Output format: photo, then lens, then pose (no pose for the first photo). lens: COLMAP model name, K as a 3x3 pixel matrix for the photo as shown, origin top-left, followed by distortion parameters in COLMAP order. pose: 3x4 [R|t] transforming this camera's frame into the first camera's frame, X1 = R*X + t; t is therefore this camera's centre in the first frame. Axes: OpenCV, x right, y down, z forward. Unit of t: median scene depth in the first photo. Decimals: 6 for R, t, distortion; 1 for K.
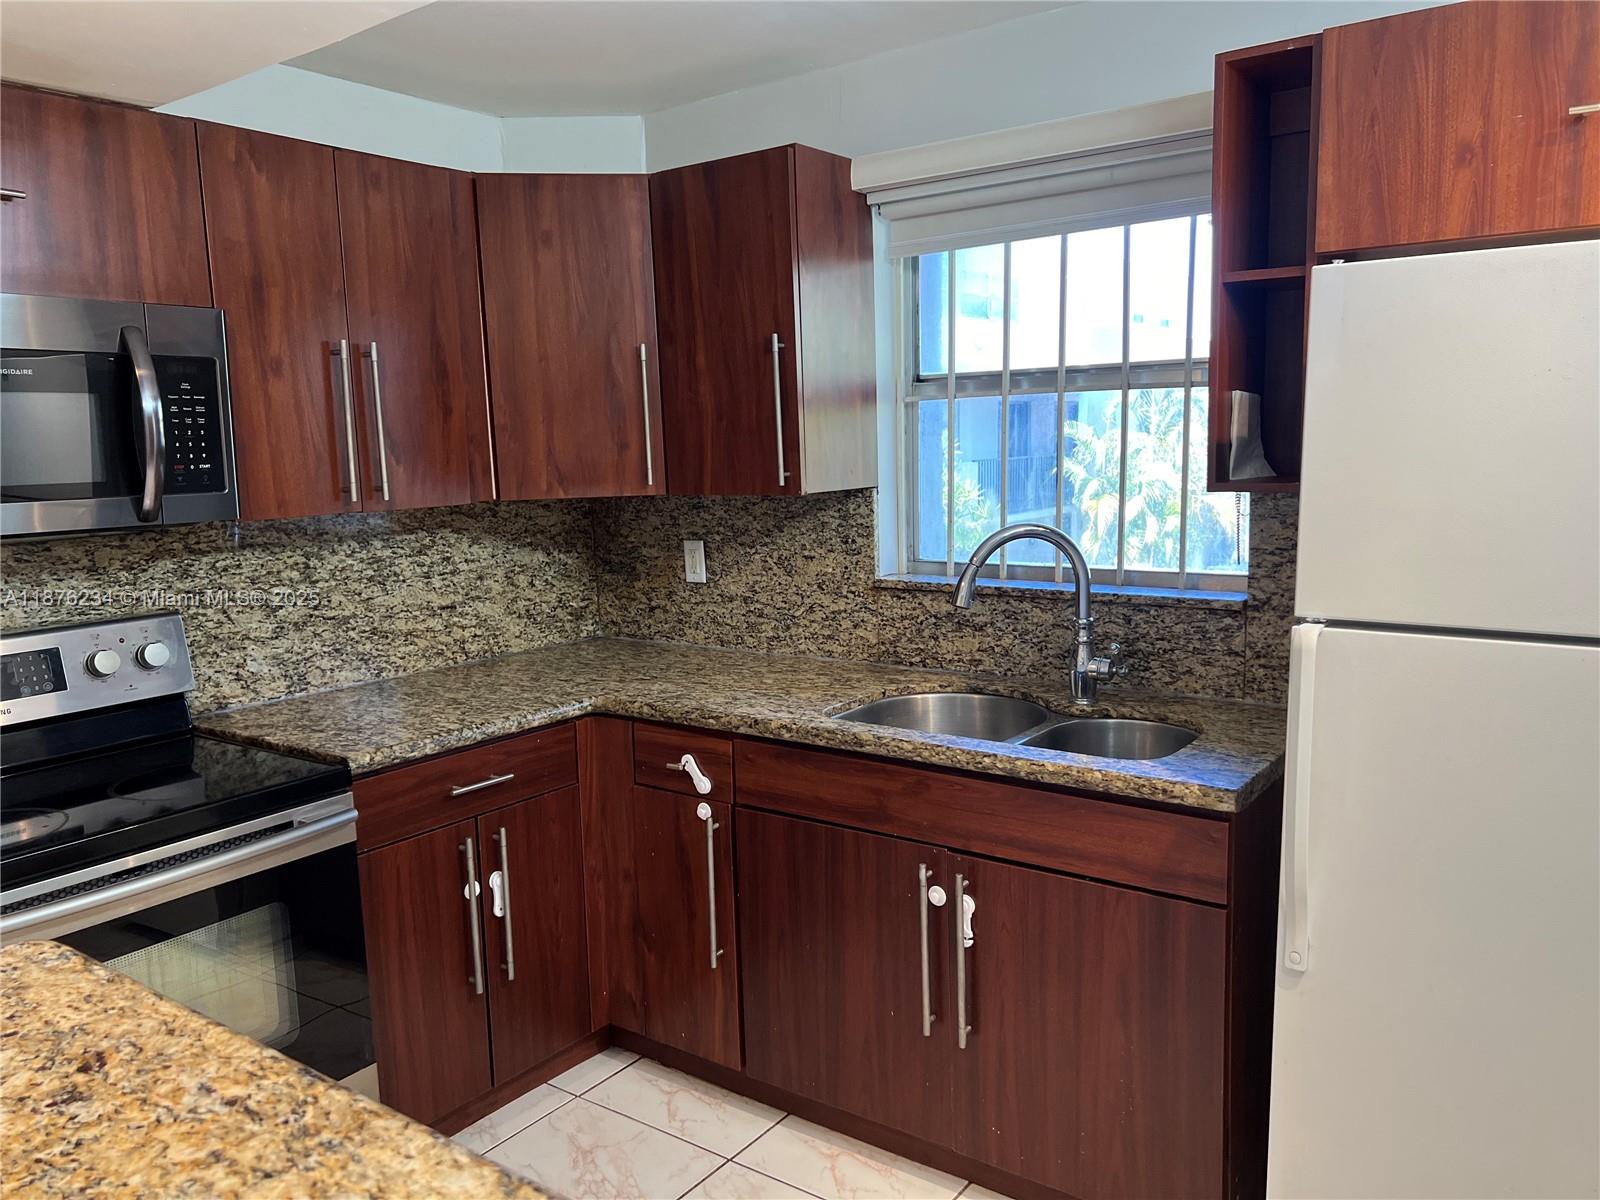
lens RADIAL K [[1197.5, 0, 814.5], [0, 1197.5, 617.1], [0, 0, 1]] dist [0.052993, -0.070995]
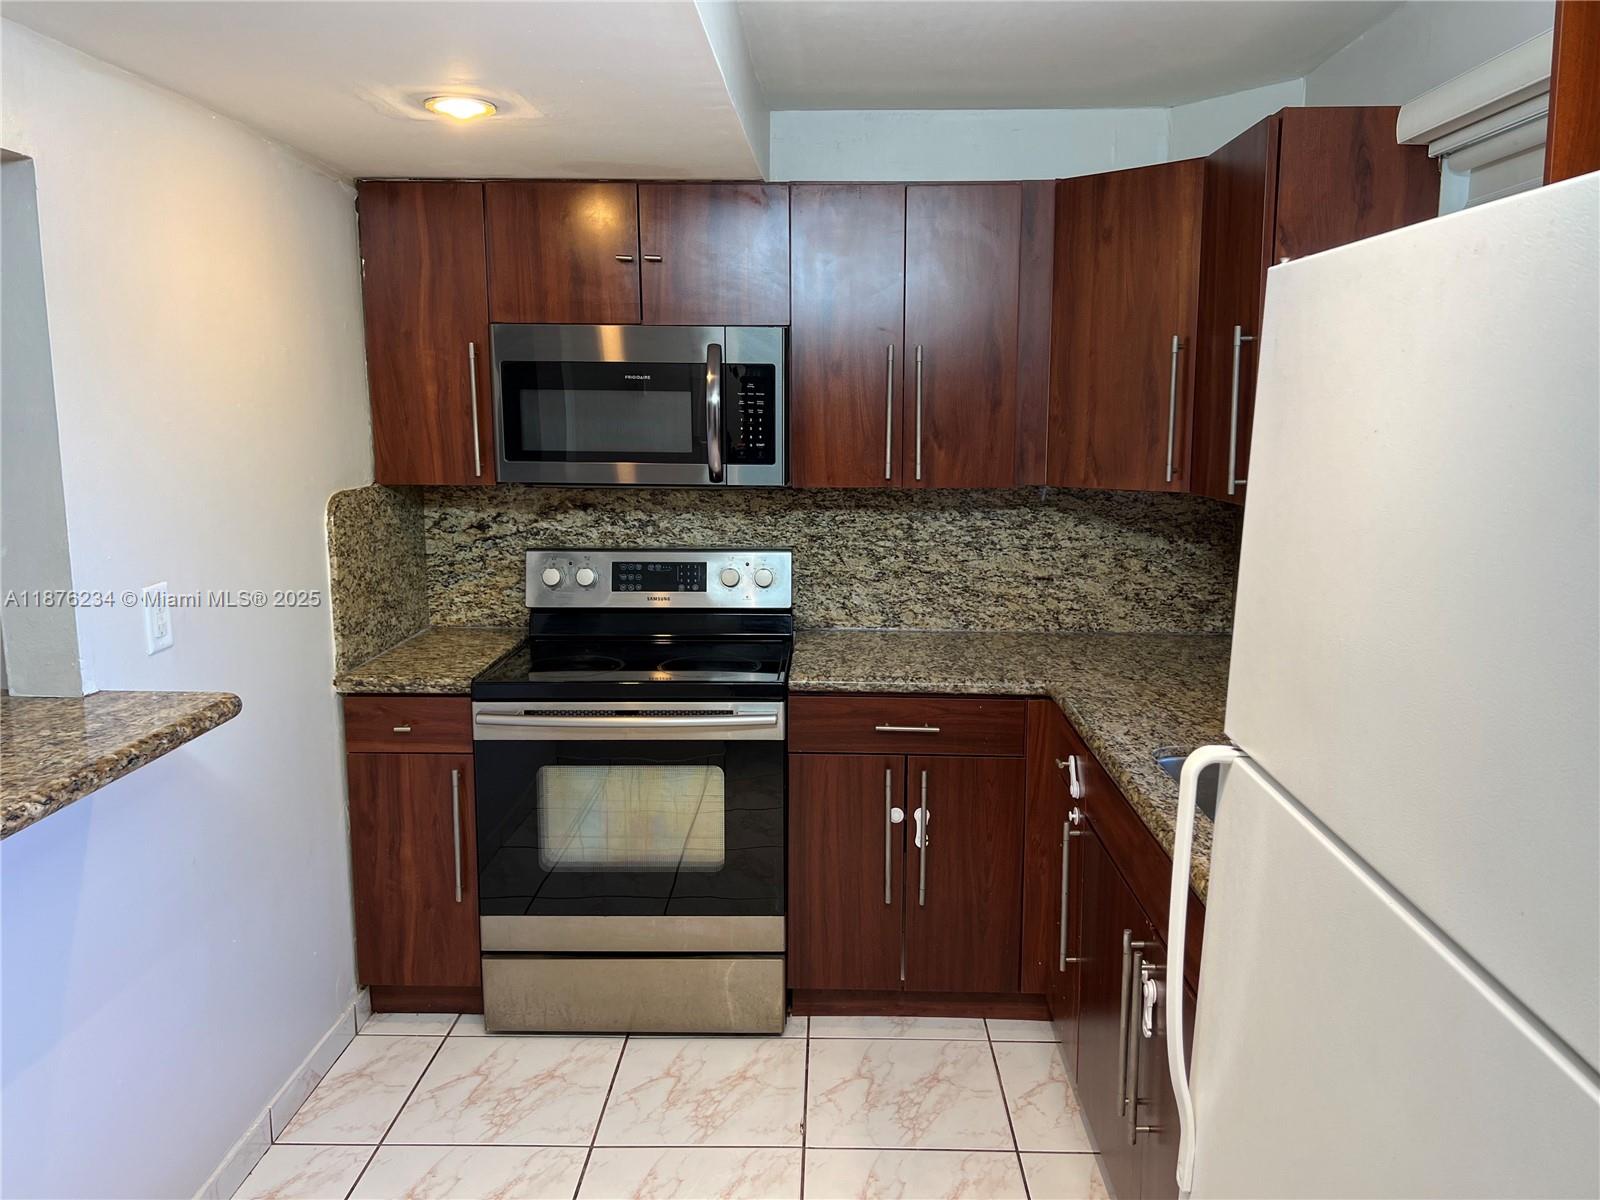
lens RADIAL K [[1197.5, 0, 808.4], [0, 1197.5, 601.0], [0, 0, 1]] dist [0.052993, -0.070995]
pose [[0.558903, 0.160296, -0.813593, 0.516672], [-0.139747, 0.985313, 0.098128, -0.072339], [0.817373, 0.058853, 0.573095, 0.220852]]
